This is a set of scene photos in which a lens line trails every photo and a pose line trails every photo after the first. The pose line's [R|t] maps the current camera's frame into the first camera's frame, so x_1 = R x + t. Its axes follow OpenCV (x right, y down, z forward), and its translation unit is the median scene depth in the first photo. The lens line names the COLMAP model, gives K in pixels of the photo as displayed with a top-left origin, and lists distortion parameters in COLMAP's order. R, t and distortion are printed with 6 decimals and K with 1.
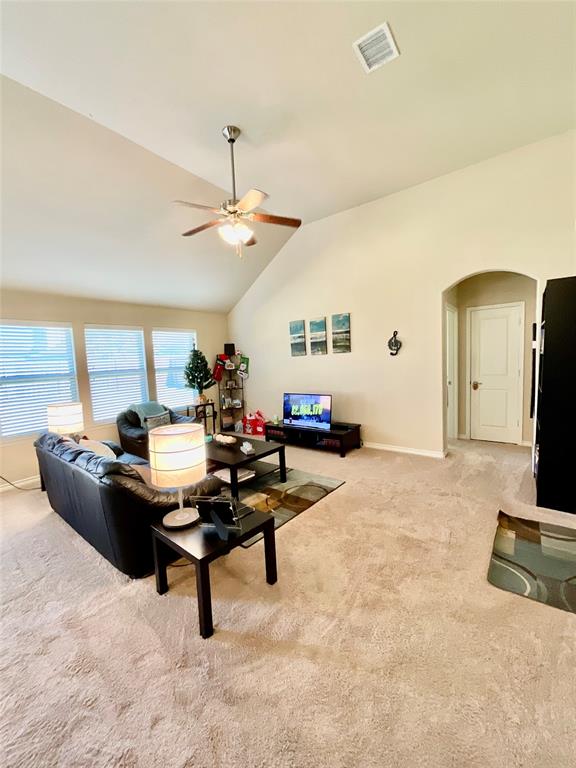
lens RADIAL K [[311.1, 0, 286.9], [0, 311.1, 384.5], [0, 0, 1]] dist [-0.009497, 0.005445]
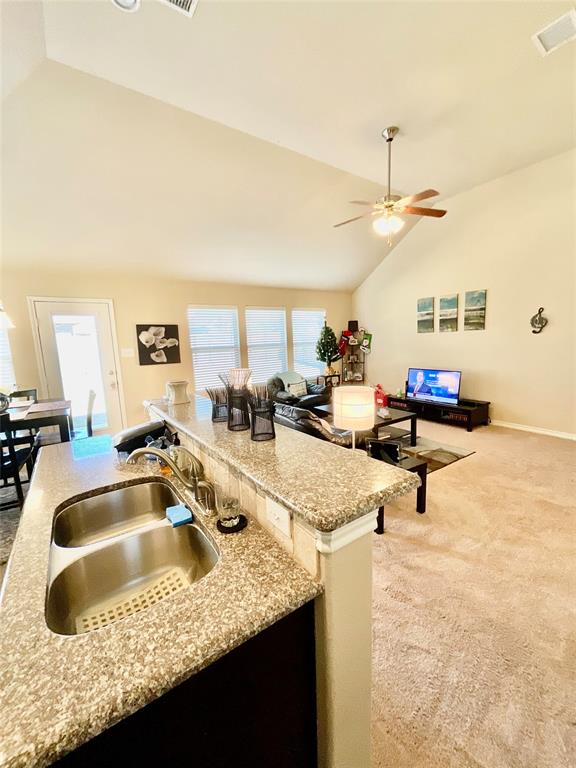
lens RADIAL K [[311.1, 0, 286.9], [0, 311.1, 384.5], [0, 0, 1]] dist [-0.009497, 0.005445]
pose [[0.952783, 0.054328, -0.298752, -0.117656], [-0.030418, 0.995992, 0.084113, 0.009014], [0.302124, -0.071054, 0.950617, -0.188547]]
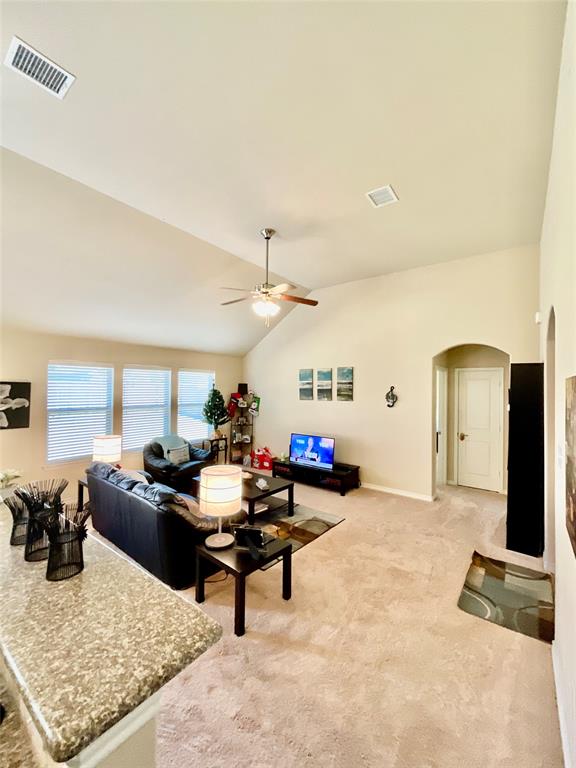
lens RADIAL K [[311.1, 0, 286.9], [0, 311.1, 384.5], [0, 0, 1]] dist [-0.009497, 0.005445]
pose [[0.998371, 0.056997, 0.002604, -0.053591], [-0.056496, 0.993912, -0.094595, -0.054472], [-0.007980, 0.094293, 0.995512, -0.173401]]
